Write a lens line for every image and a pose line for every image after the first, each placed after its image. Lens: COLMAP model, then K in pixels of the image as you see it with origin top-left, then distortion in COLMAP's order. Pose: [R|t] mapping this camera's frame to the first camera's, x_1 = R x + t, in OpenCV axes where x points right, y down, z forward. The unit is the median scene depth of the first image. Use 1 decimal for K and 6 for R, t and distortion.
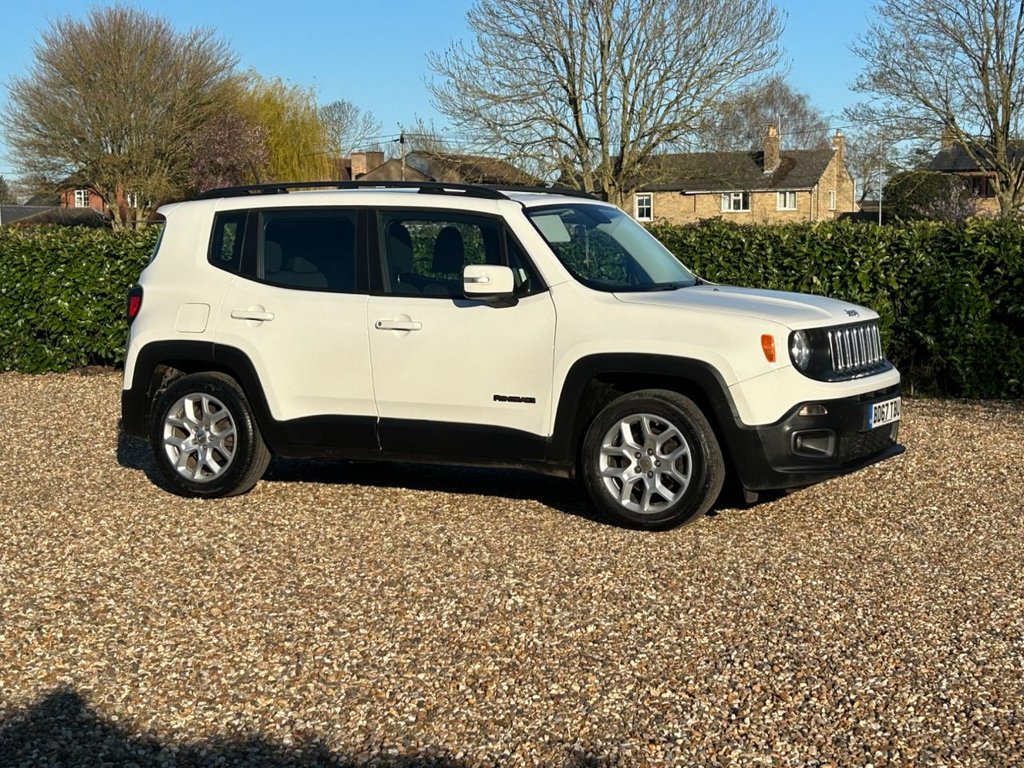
lens RADIAL K [[1666.0, 0, 509.5], [0, 1666.0, 352.6], [0, 0, 1]] dist [0.169368, -0.097730]
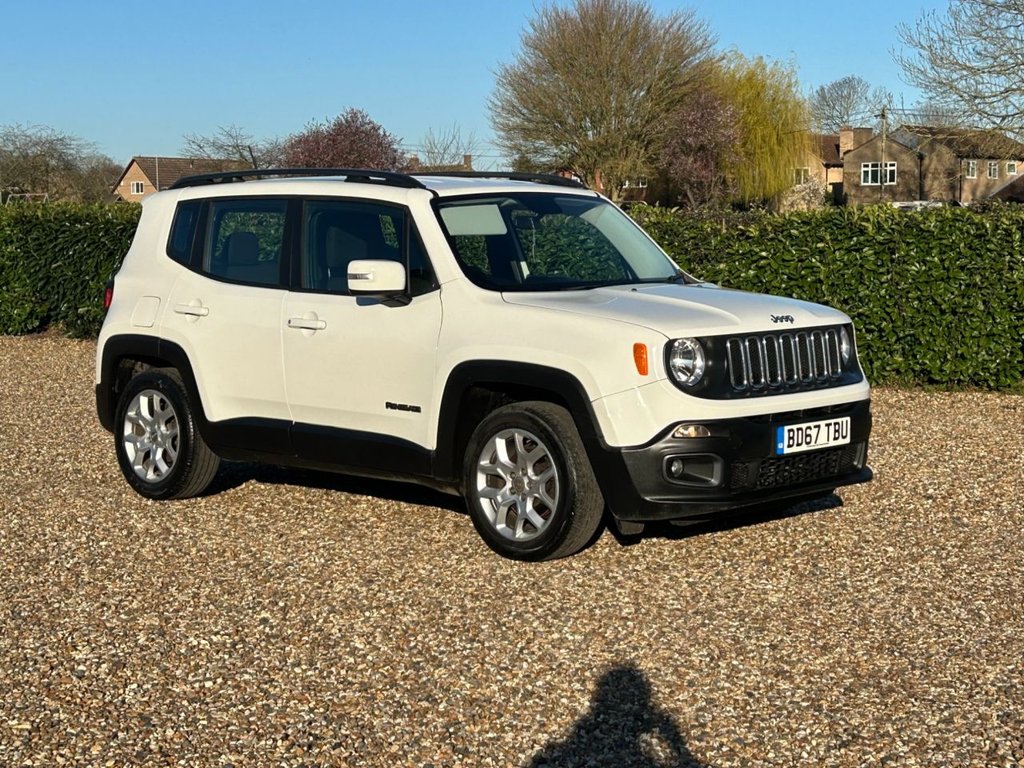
lens RADIAL K [[1666.0, 0, 509.5], [0, 1666.0, 352.6], [0, 0, 1]] dist [0.169368, -0.097730]
pose [[0.963391, 0.020273, -0.267332, 0.301585], [-0.017144, 0.999755, 0.014034, -0.015874], [0.267551, -0.008938, 0.963502, 0.135873]]
